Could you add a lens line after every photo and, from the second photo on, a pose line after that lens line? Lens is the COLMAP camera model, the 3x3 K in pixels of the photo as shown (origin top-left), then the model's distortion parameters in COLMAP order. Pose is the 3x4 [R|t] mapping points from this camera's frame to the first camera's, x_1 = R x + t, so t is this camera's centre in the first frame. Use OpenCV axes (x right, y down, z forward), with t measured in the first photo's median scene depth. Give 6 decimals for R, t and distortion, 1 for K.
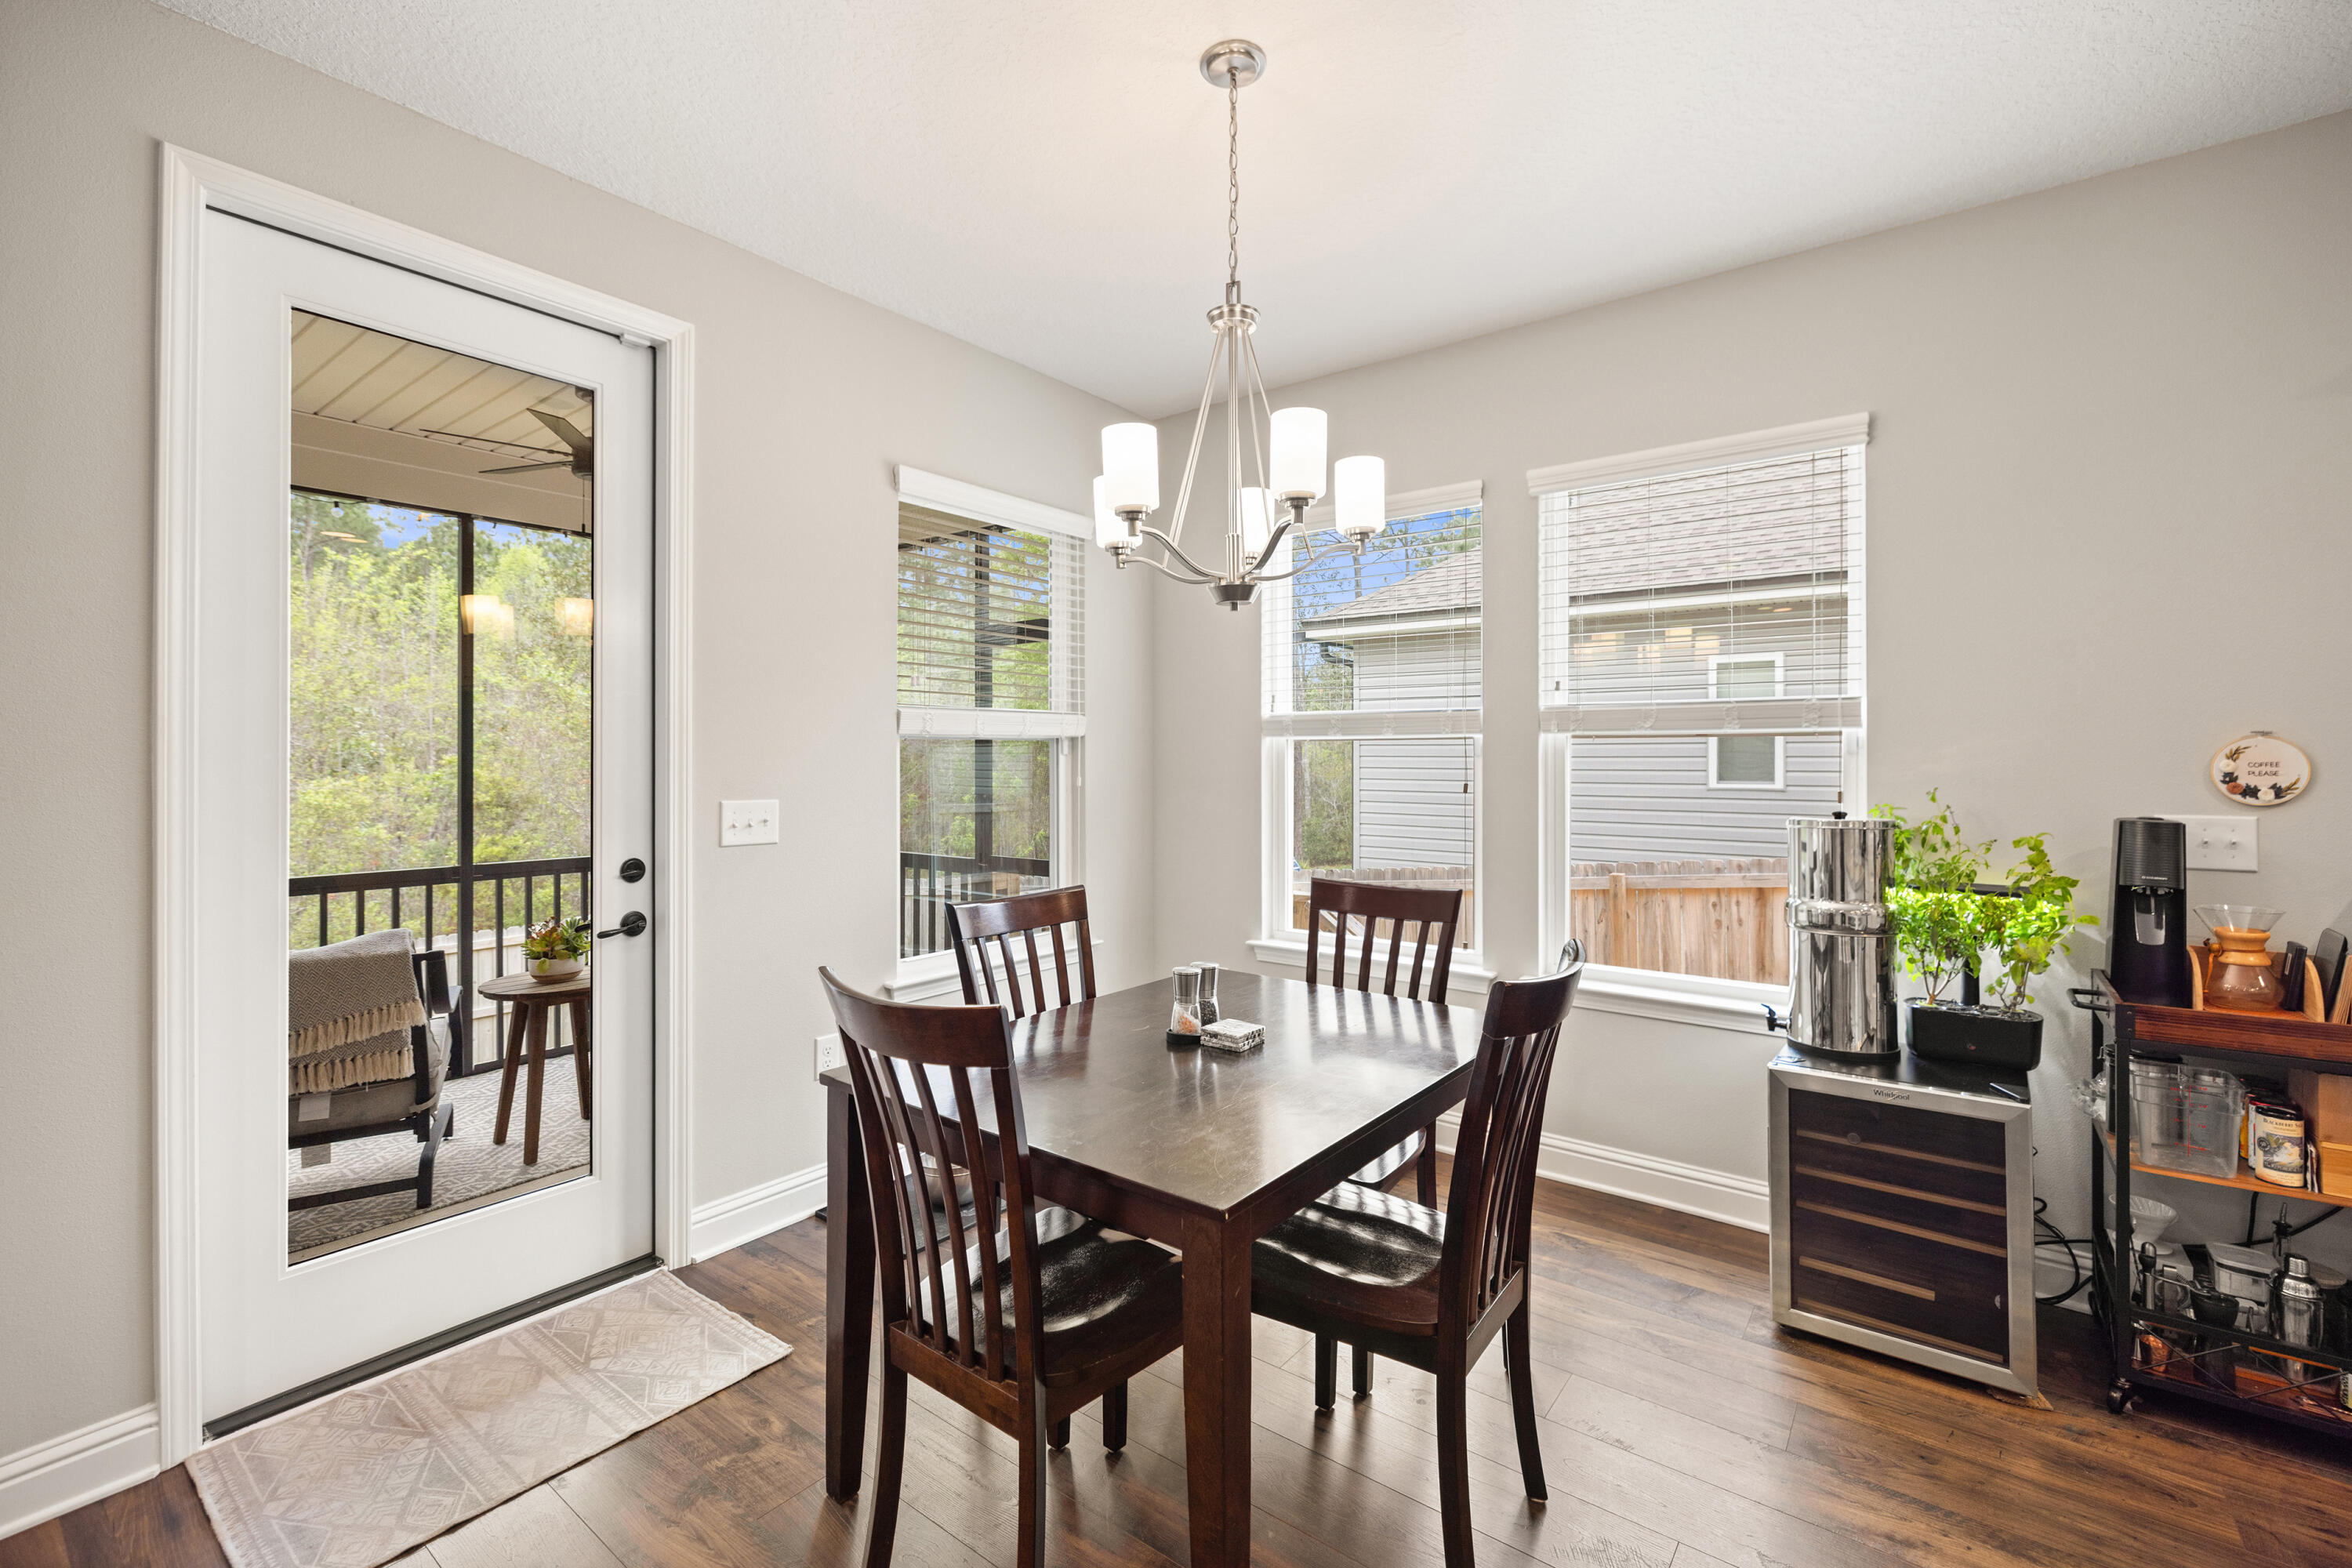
lens RADIAL K [[1003.1, 0, 1178.9], [0, 1003.1, 755.2], [0, 0, 1]] dist [0.003837, -0.002364]
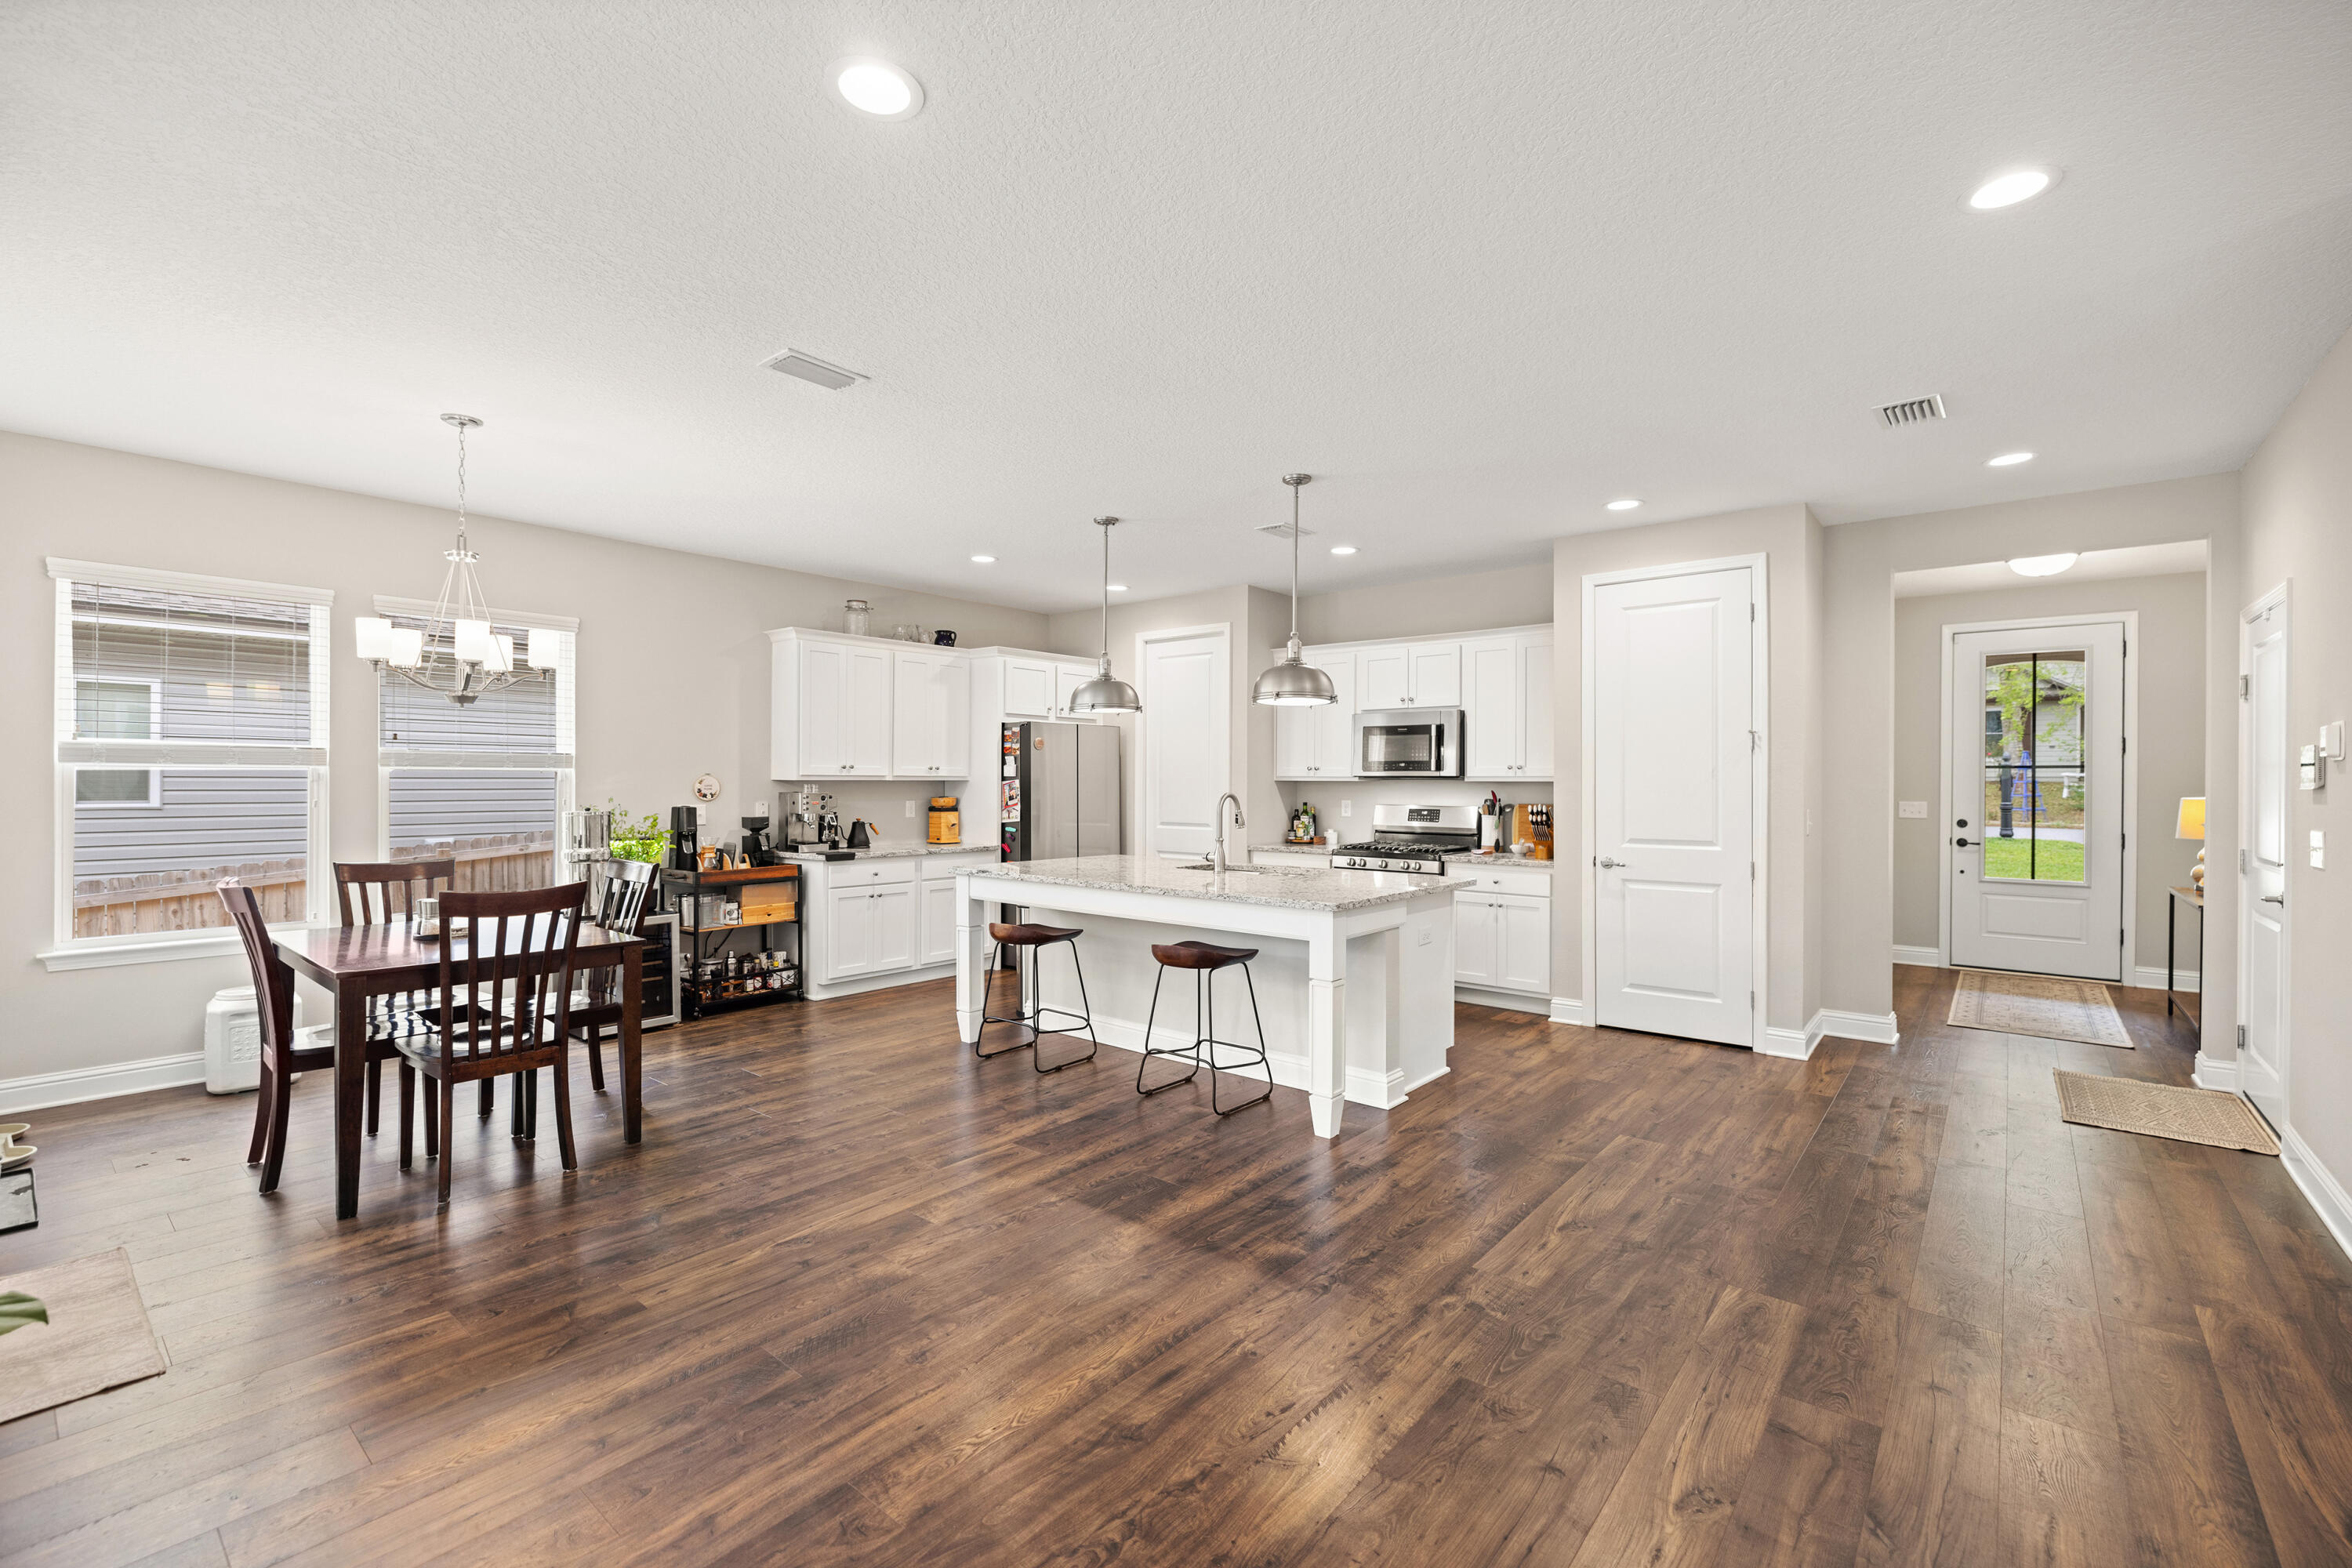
lens RADIAL K [[977.7, 0, 1149.4], [0, 977.7, 770.9], [0, 0, 1]] dist [-0.003000, -0.000460]
pose [[0.059674, 0.009526, 0.998172, -1.322927], [-0.011407, 0.999896, -0.008860, -0.016869], [-0.998153, -0.010858, 0.059777, -0.314500]]
